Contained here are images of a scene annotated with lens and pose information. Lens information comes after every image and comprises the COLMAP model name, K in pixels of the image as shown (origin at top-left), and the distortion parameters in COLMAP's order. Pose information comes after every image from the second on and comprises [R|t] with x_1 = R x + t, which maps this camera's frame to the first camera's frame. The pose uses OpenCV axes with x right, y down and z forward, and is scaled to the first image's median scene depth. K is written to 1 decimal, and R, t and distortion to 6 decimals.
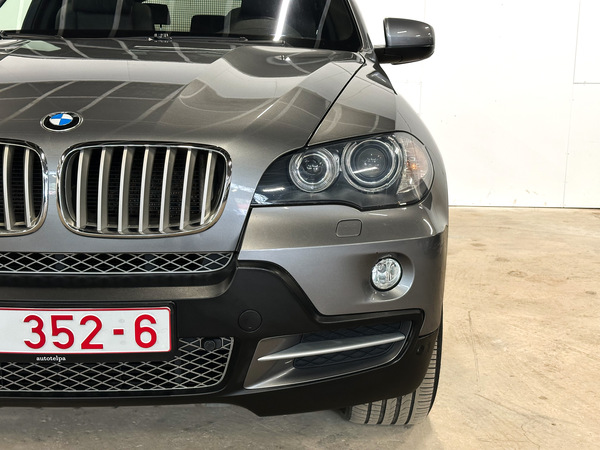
lens RADIAL K [[840.5, 0, 300.0], [0, 840.5, 225.0], [0, 0, 1]] dist [0.161836, -0.137104]
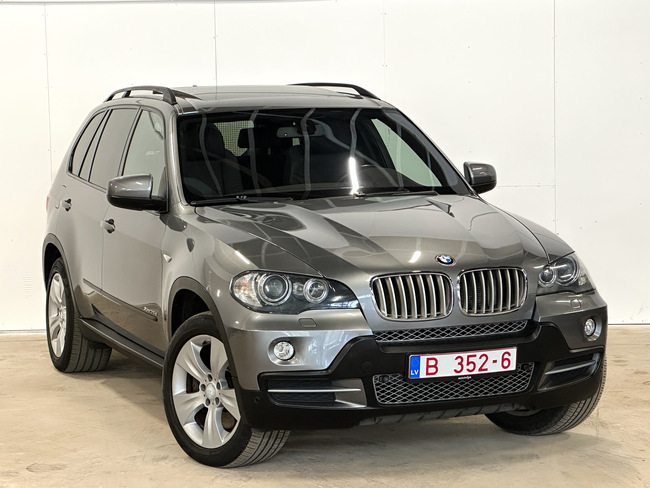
lens RADIAL K [[1688.1, 0, 325.0], [0, 1688.1, 244.0], [0, 0, 1]] dist [-0.379331, 9.632394]
pose [[0.933788, -0.064792, 0.351912, -1.889324], [0.095442, 0.992940, -0.070436, 0.087502], [-0.344864, 0.099360, 0.933379, -2.505867]]
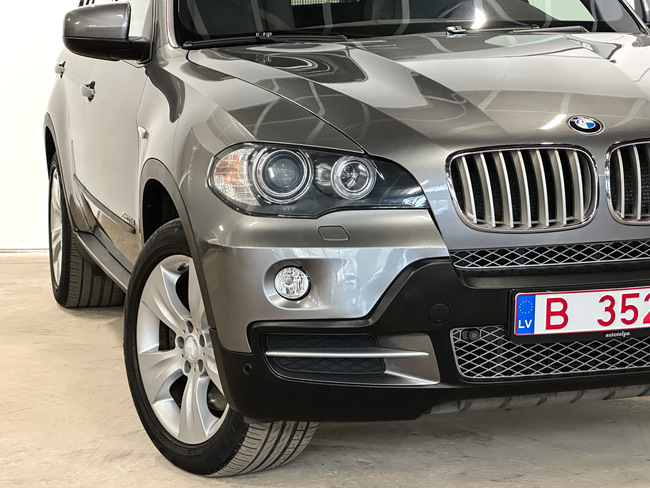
lens RADIAL K [[1688.1, 0, 325.0], [0, 1688.1, 244.0], [0, 0, 1]] dist [-0.379331, 9.632394]
pose [[0.967510, -0.074698, 0.241546, -1.139264], [0.085848, 0.995659, -0.035957, 0.081066], [-0.237812, 0.055525, 0.969723, -1.017883]]
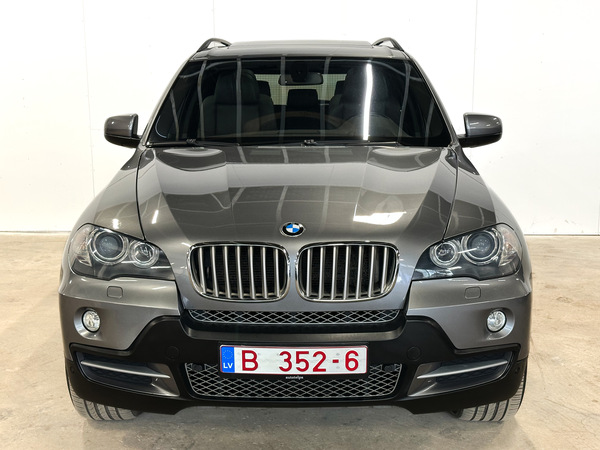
lens RADIAL K [[840.5, 0, 300.0], [0, 840.5, 225.0], [0, 0, 1]] dist [0.161836, -0.137104]
pose [[0.999514, -0.015568, -0.026994, -0.222789], [0.015416, 0.999864, -0.005821, -0.120367], [0.027081, 0.005402, 0.999619, -0.590584]]
